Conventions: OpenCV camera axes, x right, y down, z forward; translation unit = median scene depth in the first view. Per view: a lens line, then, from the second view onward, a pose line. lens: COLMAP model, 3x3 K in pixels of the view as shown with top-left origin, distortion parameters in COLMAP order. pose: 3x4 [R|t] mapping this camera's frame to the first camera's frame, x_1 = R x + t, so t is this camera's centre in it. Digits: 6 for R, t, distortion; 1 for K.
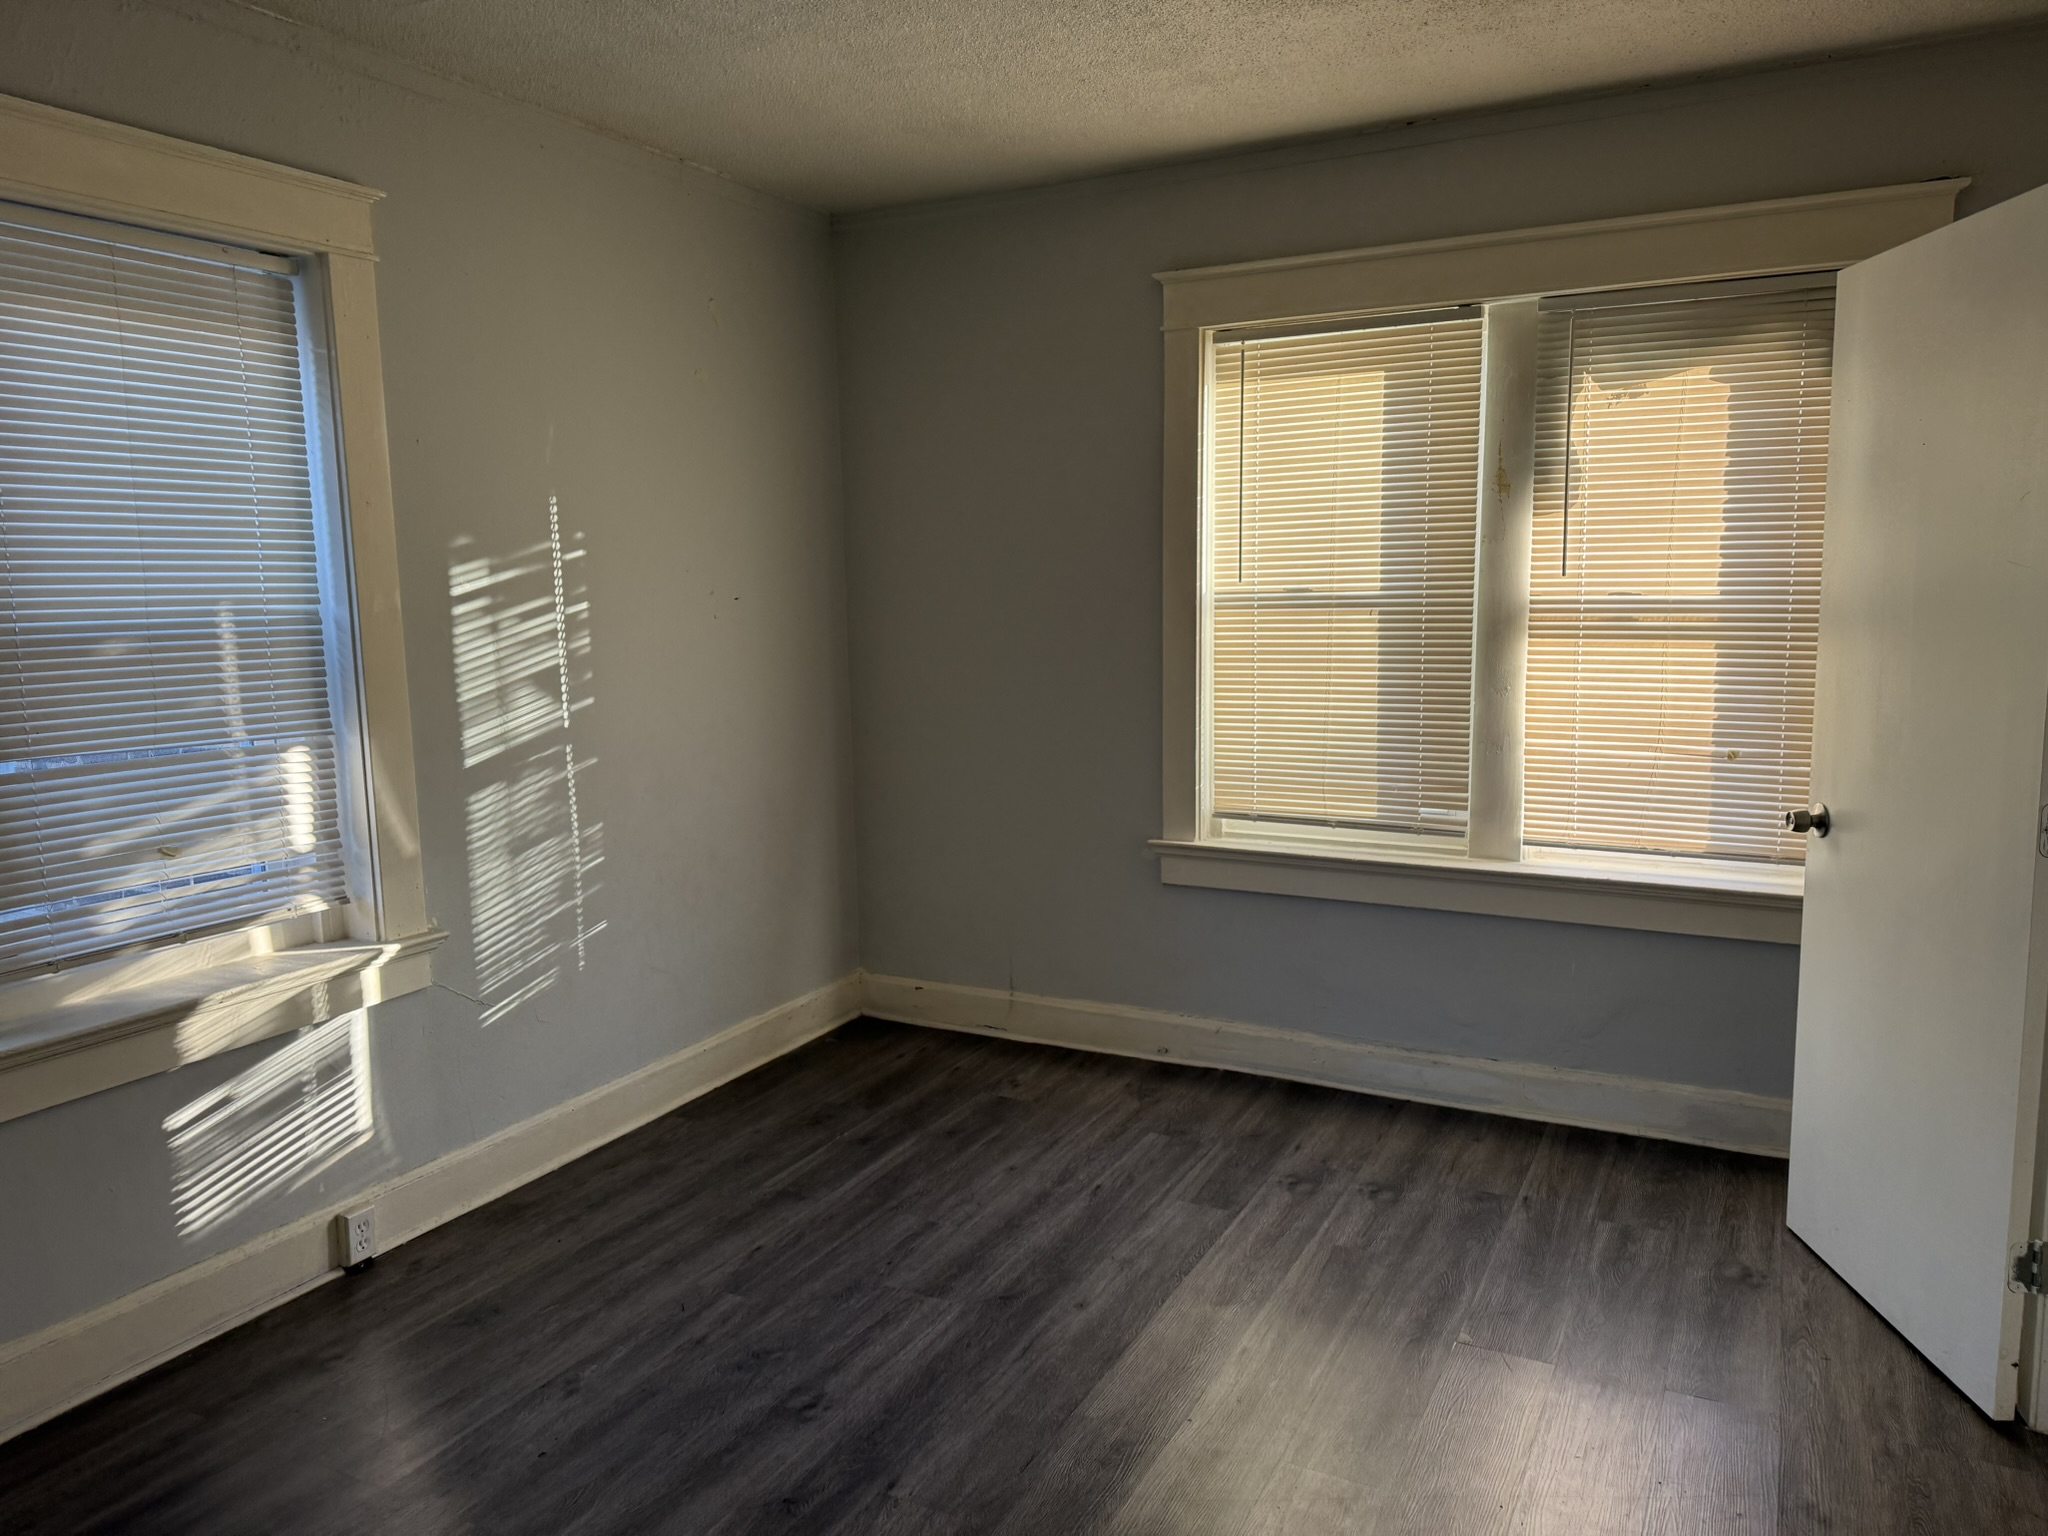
lens RADIAL K [[1415.7, 0, 1019.5], [0, 1415.7, 772.2], [0, 0, 1]] dist [0.021858, -0.015922]
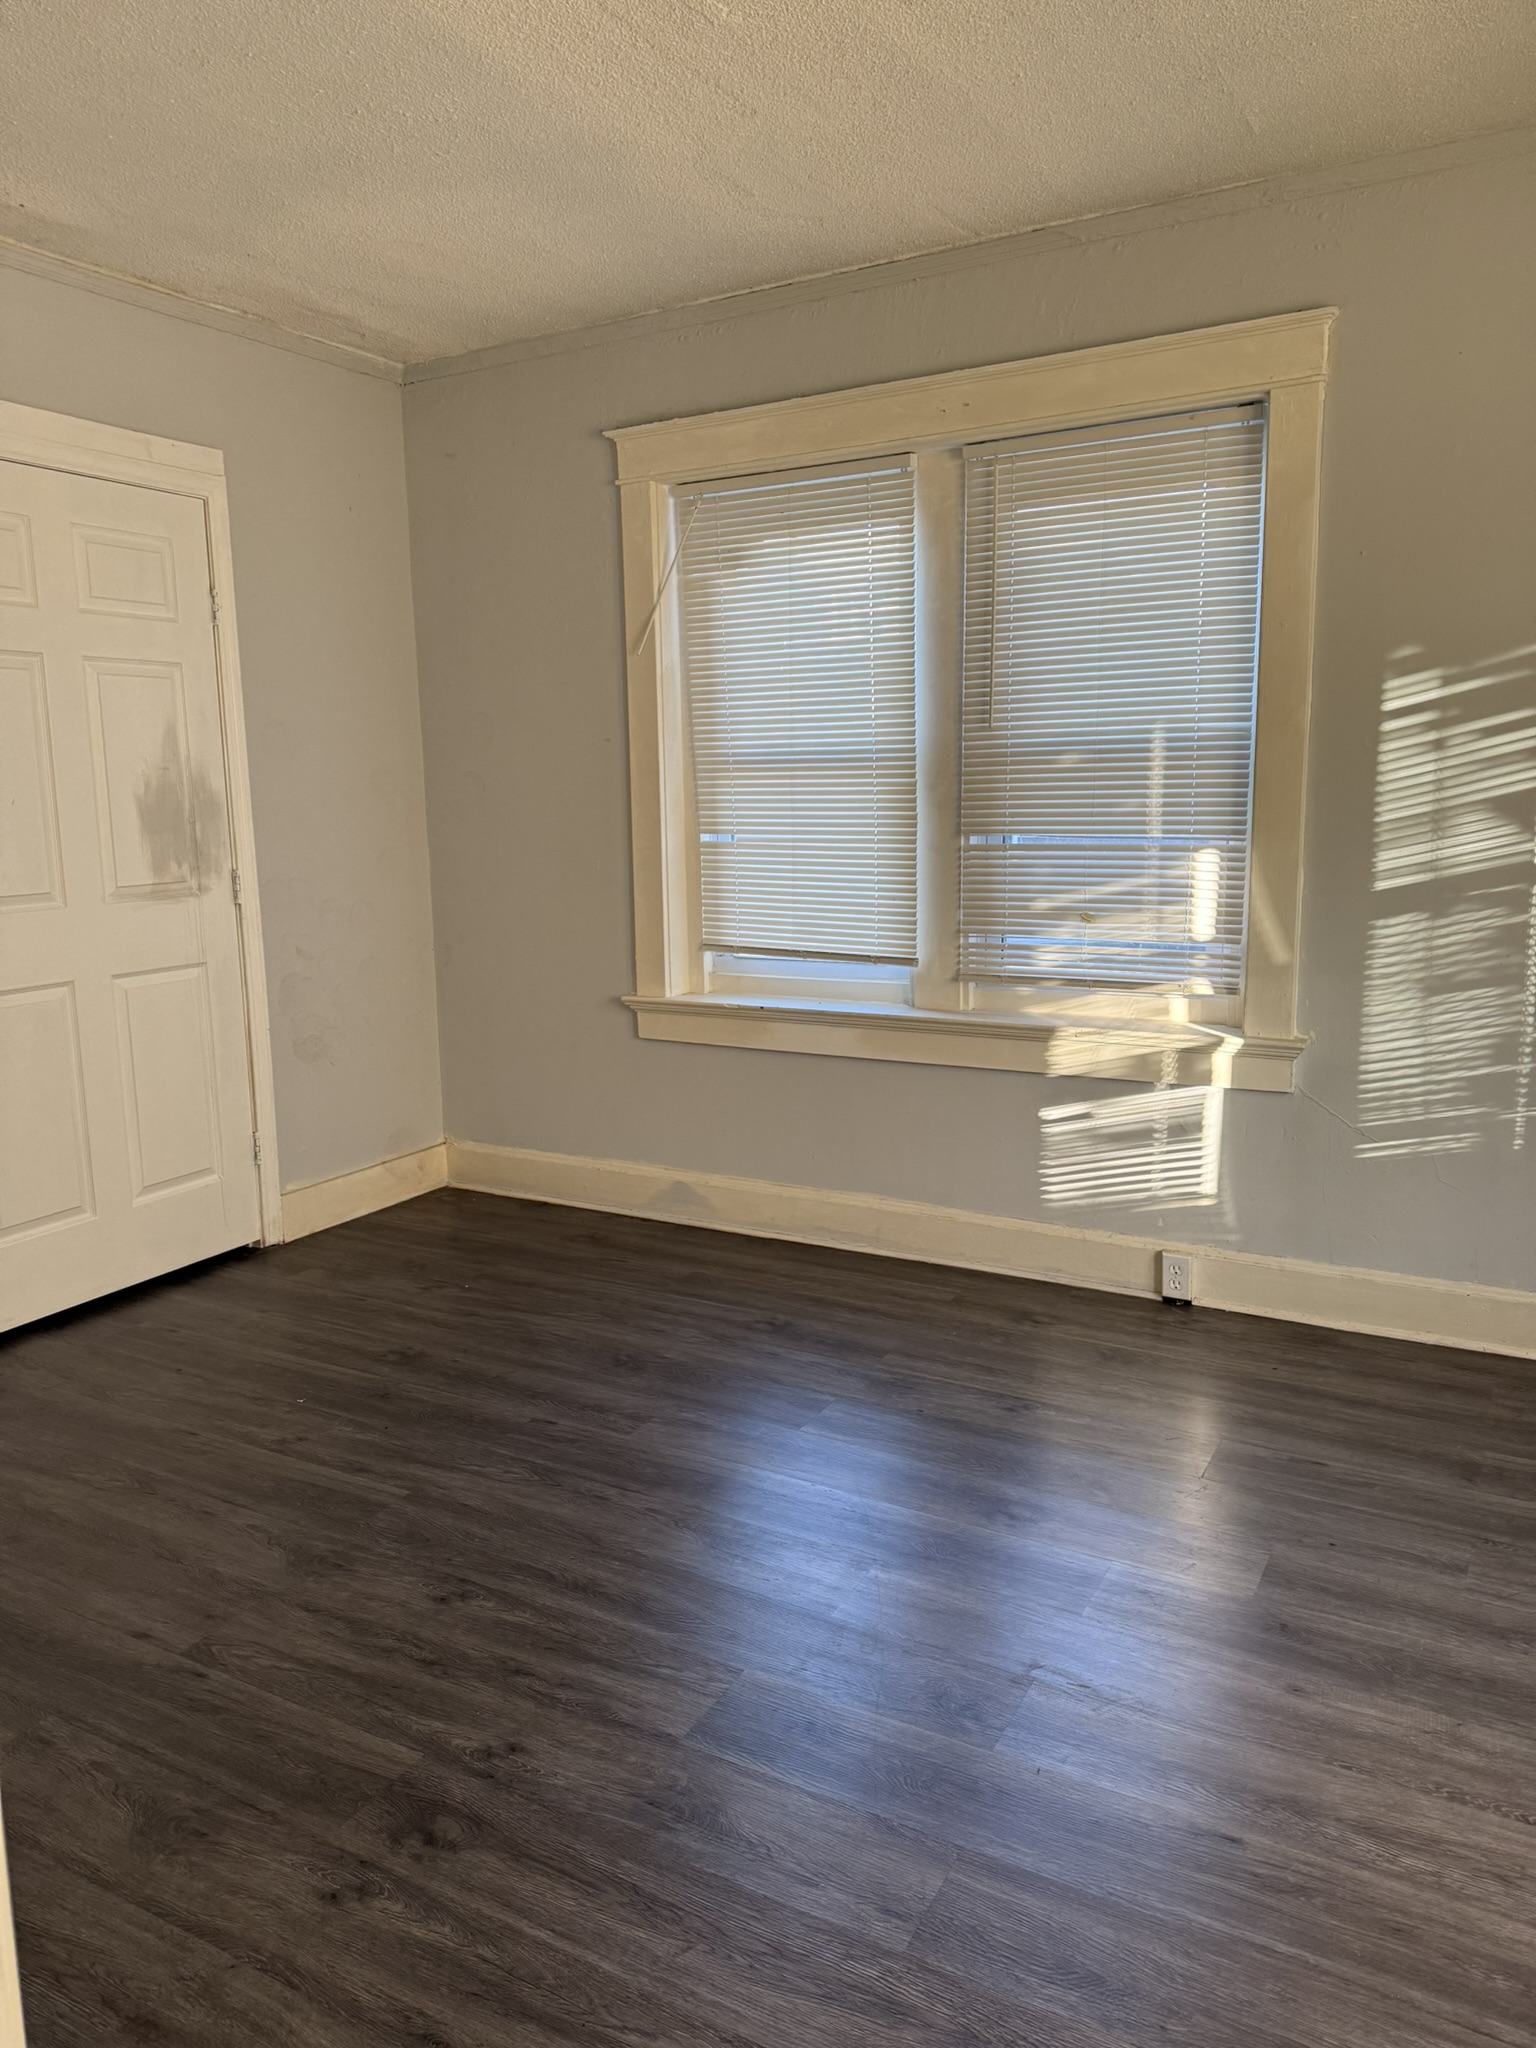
lens RADIAL K [[1415.7, 0, 762.9], [0, 1415.7, 1027.6], [0, 0, 1]] dist [0.021858, -0.015922]
pose [[-0.016967, 0.188997, -0.981831, 0.627758], [-0.114120, 0.975189, 0.189691, -0.051458], [0.993322, 0.115265, 0.005022, 0.628249]]
